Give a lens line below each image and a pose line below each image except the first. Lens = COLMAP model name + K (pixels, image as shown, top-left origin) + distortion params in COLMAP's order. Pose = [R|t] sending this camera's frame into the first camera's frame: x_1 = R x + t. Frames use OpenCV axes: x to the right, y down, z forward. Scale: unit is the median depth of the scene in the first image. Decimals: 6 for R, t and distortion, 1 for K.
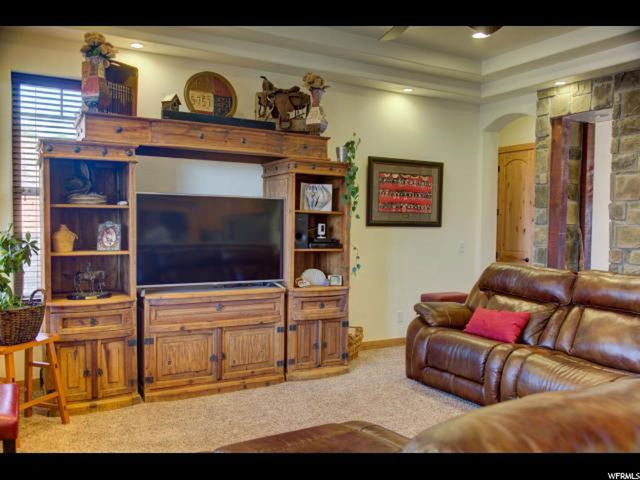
lens RADIAL K [[546.6, 0, 318.9], [0, 546.6, 240.1], [0, 0, 1]] dist [0.015780, -0.052718]
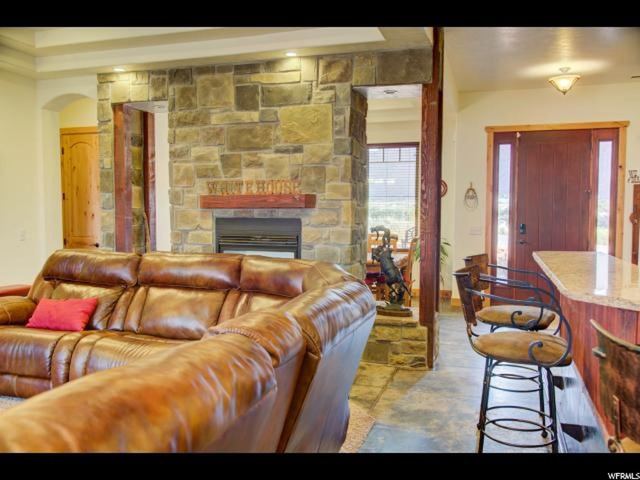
lens RADIAL K [[546.6, 0, 321.1], [0, 546.6, 241.5], [0, 0, 1]] dist [0.015780, -0.052718]
pose [[0.732051, -0.047715, 0.679577, 0.009882], [0.026945, 0.998792, 0.041101, 0.000287], [-0.680716, -0.011777, 0.732452, -0.004379]]
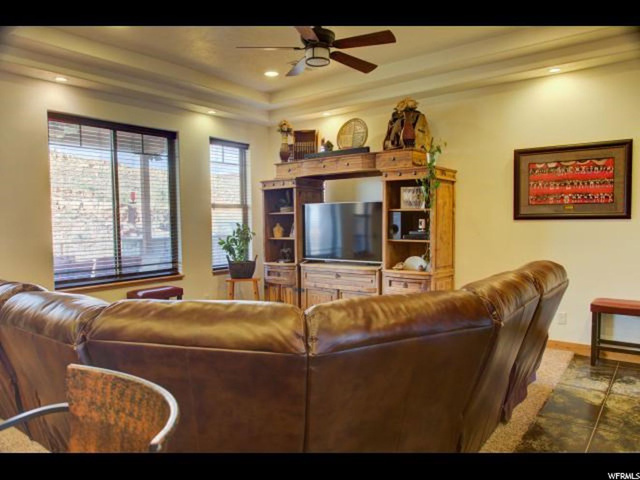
lens RADIAL K [[447.2, 0, 321.3], [0, 447.2, 239.6], [0, 0, 1]] dist [-0.001684, -0.005604]
pose [[0.395819, 0.021080, -0.918086, 0.811109], [-0.009737, 0.999777, 0.018758, -0.001415], [0.918277, 0.001515, 0.395936, 0.402619]]
